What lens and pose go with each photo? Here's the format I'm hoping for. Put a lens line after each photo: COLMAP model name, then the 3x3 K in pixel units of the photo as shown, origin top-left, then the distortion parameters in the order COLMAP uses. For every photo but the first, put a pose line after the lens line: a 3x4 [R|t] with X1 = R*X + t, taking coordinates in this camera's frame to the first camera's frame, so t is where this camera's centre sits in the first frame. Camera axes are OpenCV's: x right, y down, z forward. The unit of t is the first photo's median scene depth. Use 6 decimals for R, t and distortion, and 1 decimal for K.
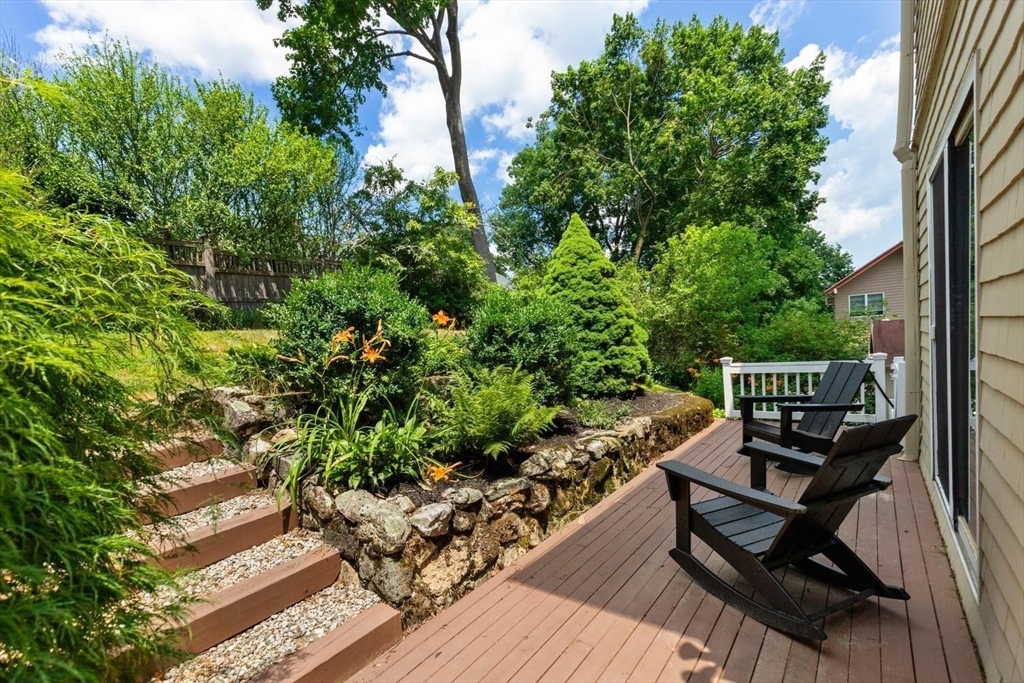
lens RADIAL K [[467.0, 0, 513.8], [0, 467.0, 337.8], [0, 0, 1]] dist [0.014996, -0.000049]
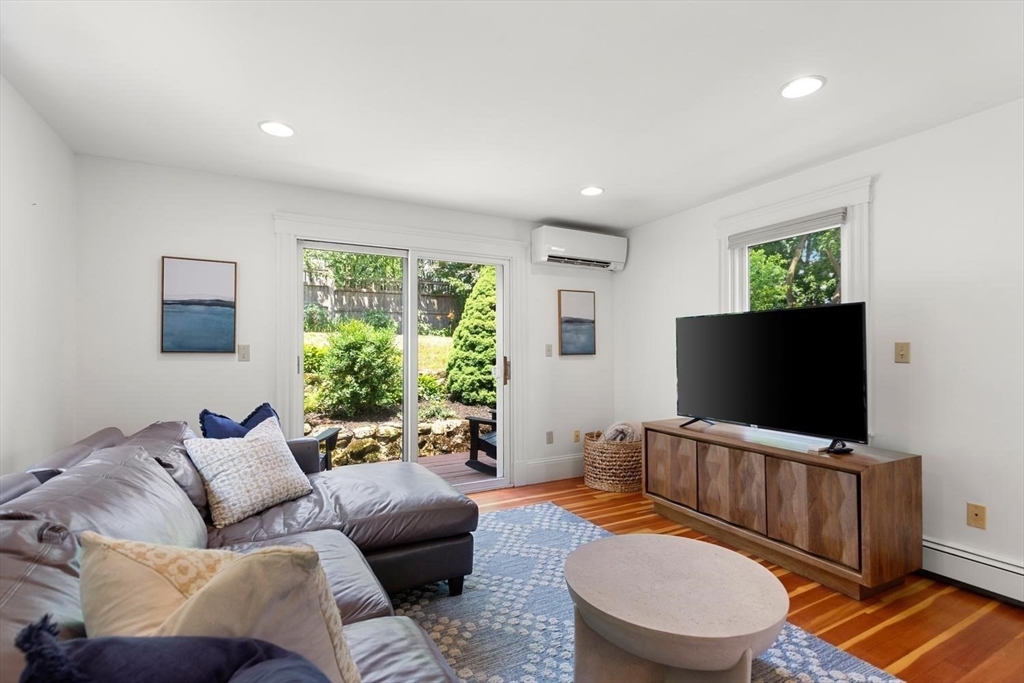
lens RADIAL K [[467.0, 0, 513.8], [0, 467.0, 337.8], [0, 0, 1]] dist [0.014996, -0.000049]
pose [[0.907756, 0.061209, -0.415008, 0.792549], [-0.064106, 0.997919, 0.006960, -0.067989], [0.414571, 0.020286, 0.909791, -0.116186]]
